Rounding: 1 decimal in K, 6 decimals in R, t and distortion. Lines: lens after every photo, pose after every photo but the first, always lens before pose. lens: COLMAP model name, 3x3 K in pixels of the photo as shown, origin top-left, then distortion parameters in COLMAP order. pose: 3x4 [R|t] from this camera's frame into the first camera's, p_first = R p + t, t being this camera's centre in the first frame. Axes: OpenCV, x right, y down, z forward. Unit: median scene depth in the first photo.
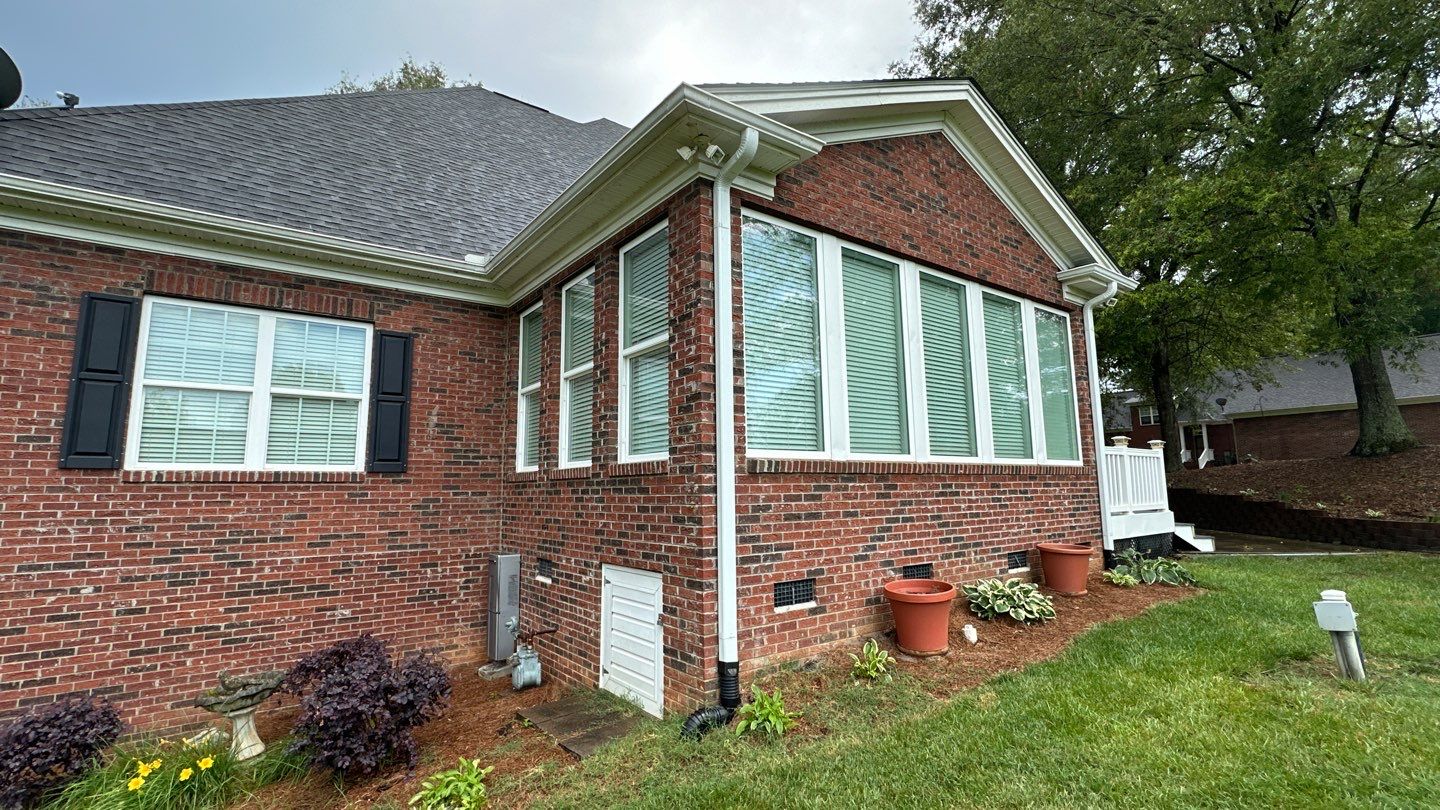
lens RADIAL K [[654.1, 0, 717.2], [0, 654.1, 399.4], [0, 0, 1]] dist [0.001460, 0.000027]
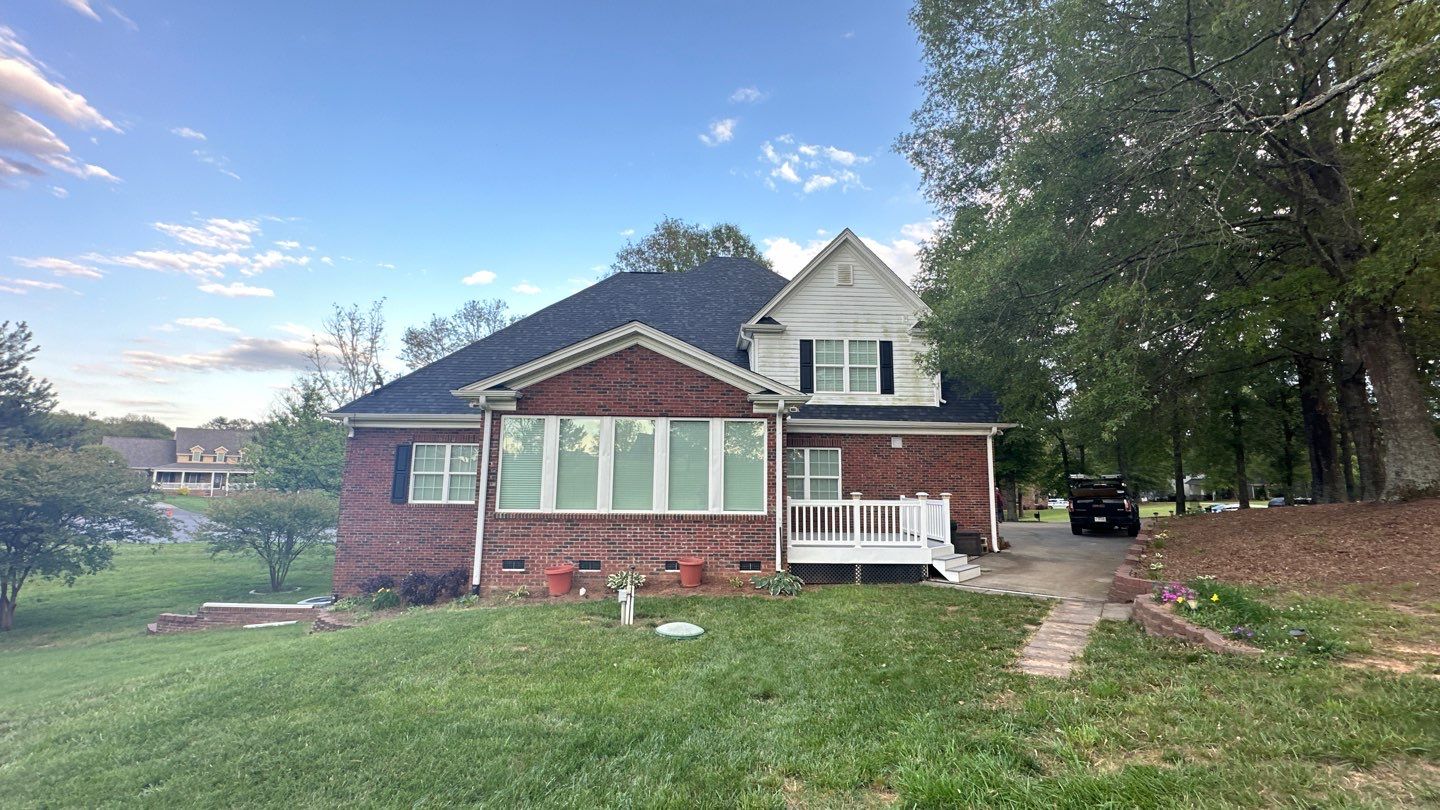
lens RADIAL K [[581.9, 0, 725.8], [0, 581.9, 411.6], [0, 0, 1]] dist [-0.002550, -0.000089]
pose [[0.822506, -0.049247, -0.566621, 1.806501], [0.057296, 0.998351, -0.003599, -0.216172], [0.565864, -0.029505, 0.823971, -0.352642]]
